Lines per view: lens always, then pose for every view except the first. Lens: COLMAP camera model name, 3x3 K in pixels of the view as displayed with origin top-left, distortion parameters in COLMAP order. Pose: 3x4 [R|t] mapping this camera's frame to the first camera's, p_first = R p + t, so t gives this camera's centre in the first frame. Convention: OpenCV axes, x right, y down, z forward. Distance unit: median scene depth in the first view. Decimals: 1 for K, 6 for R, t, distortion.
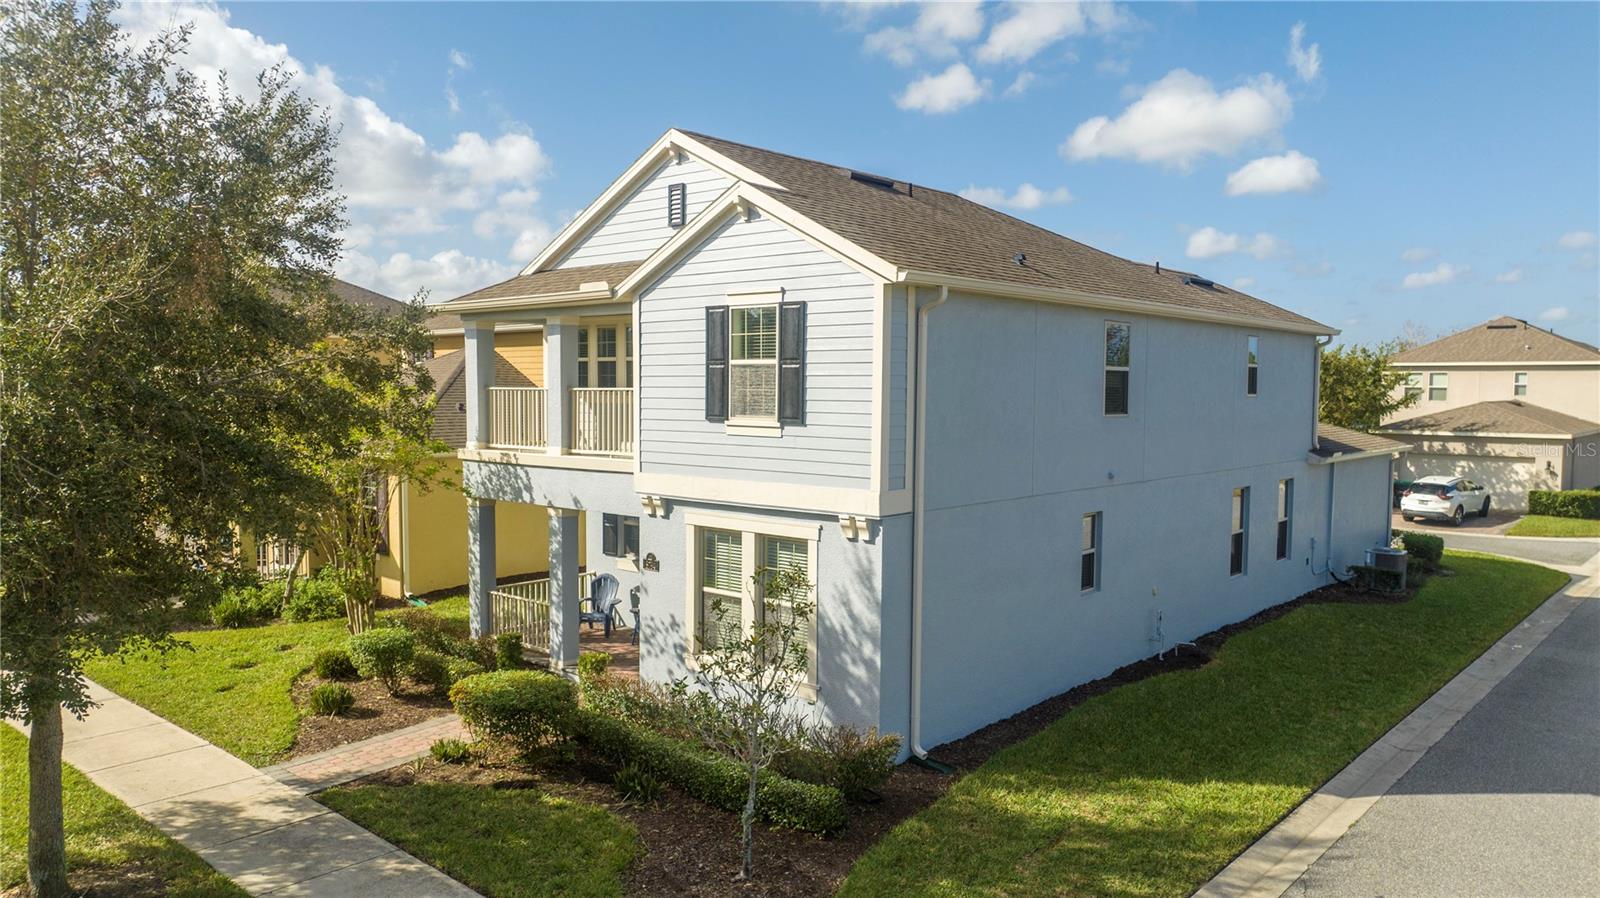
lens RADIAL K [[1125.5, 0, 800.0], [0, 1125.5, 449.0], [0, 0, 1]] dist [-0.021930, 0.001262]
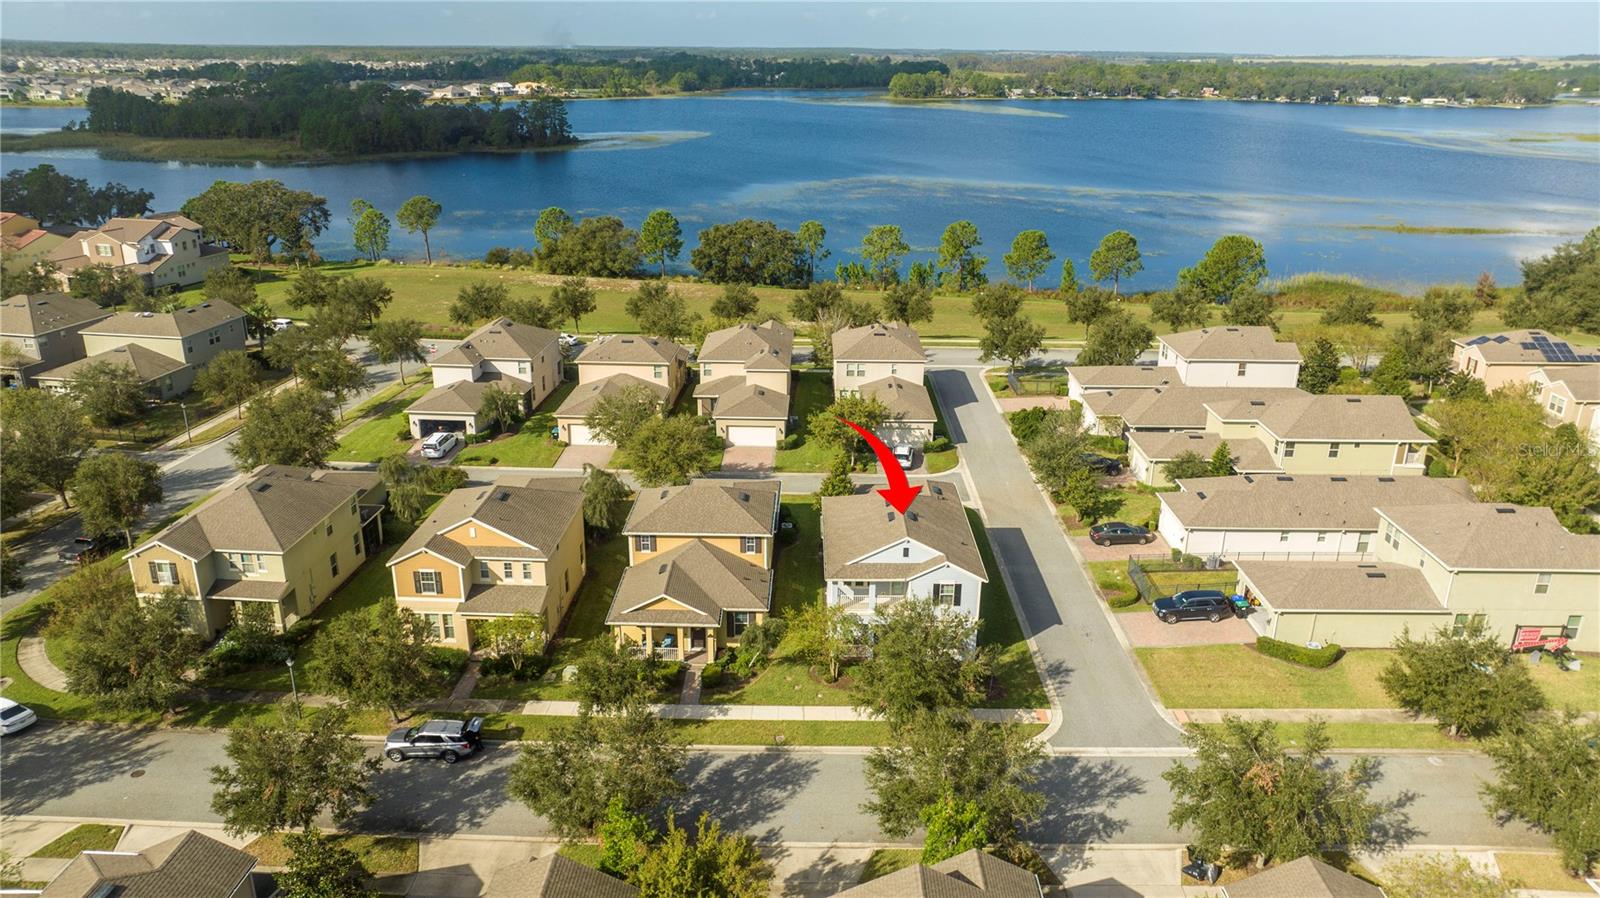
lens RADIAL K [[1125.5, 0, 800.0], [0, 1125.5, 449.0], [0, 0, 1]] dist [-0.021930, 0.001262]
pose [[0.751856, -0.220285, 0.621440, -3.289921], [0.031261, 0.953386, 0.300129, -2.084868], [-0.658586, -0.206227, 0.723695, -1.892639]]
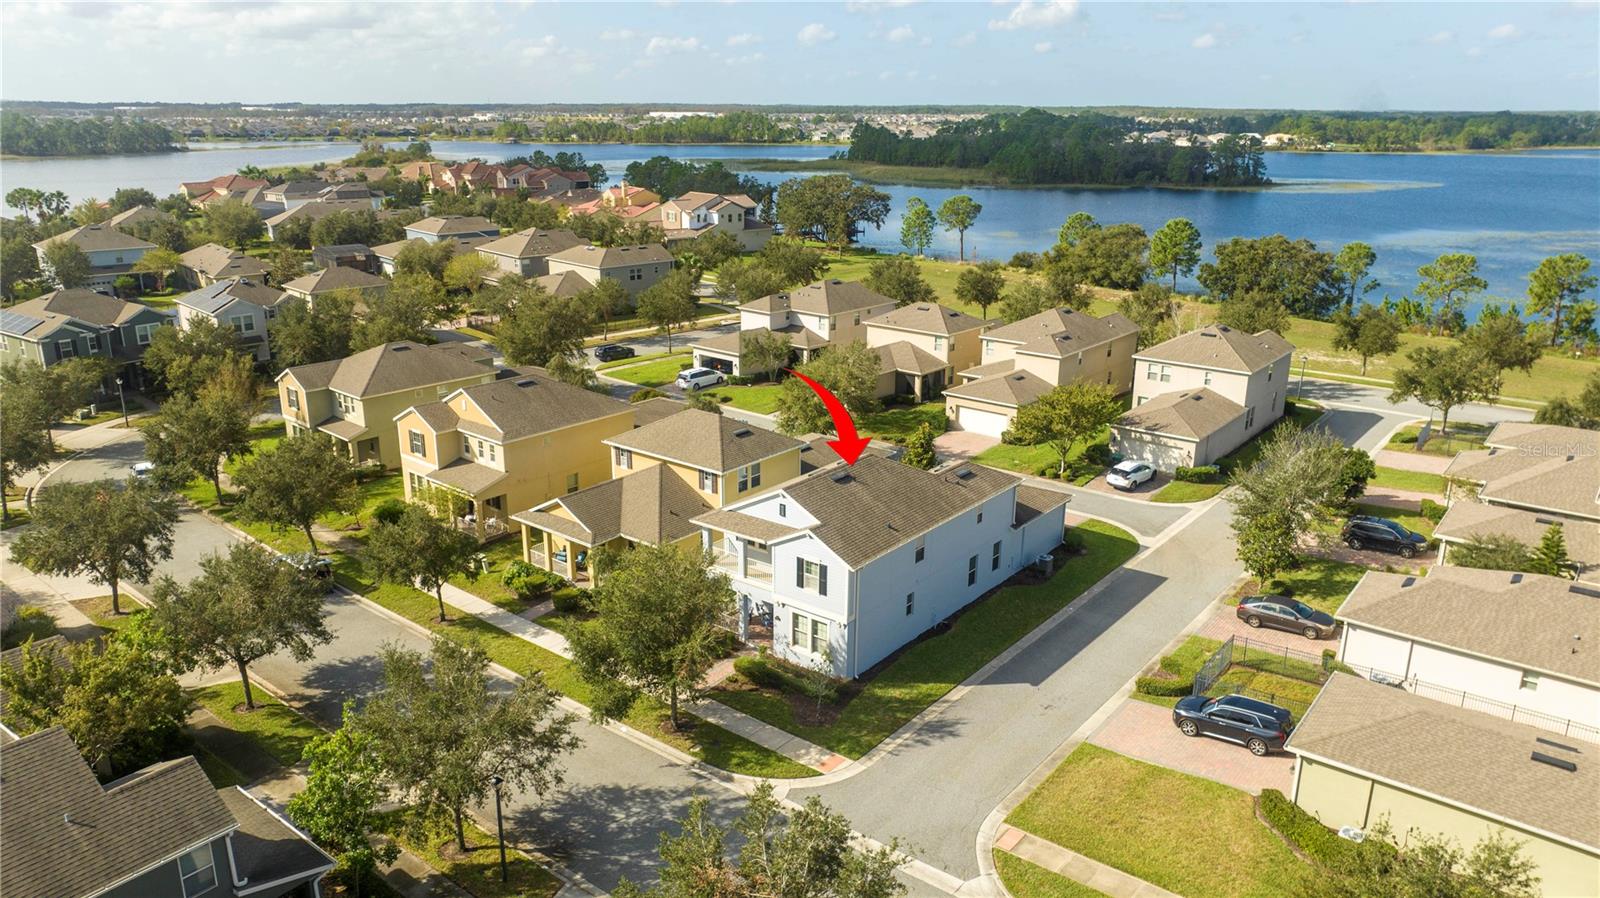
lens RADIAL K [[1125.5, 0, 800.0], [0, 1125.5, 449.0], [0, 0, 1]] dist [-0.021930, 0.001262]
pose [[0.998356, -0.016074, 0.055023, -0.264494], [0.002478, 0.971083, 0.238730, -1.303130], [-0.057269, -0.238201, 0.969526, -2.342429]]
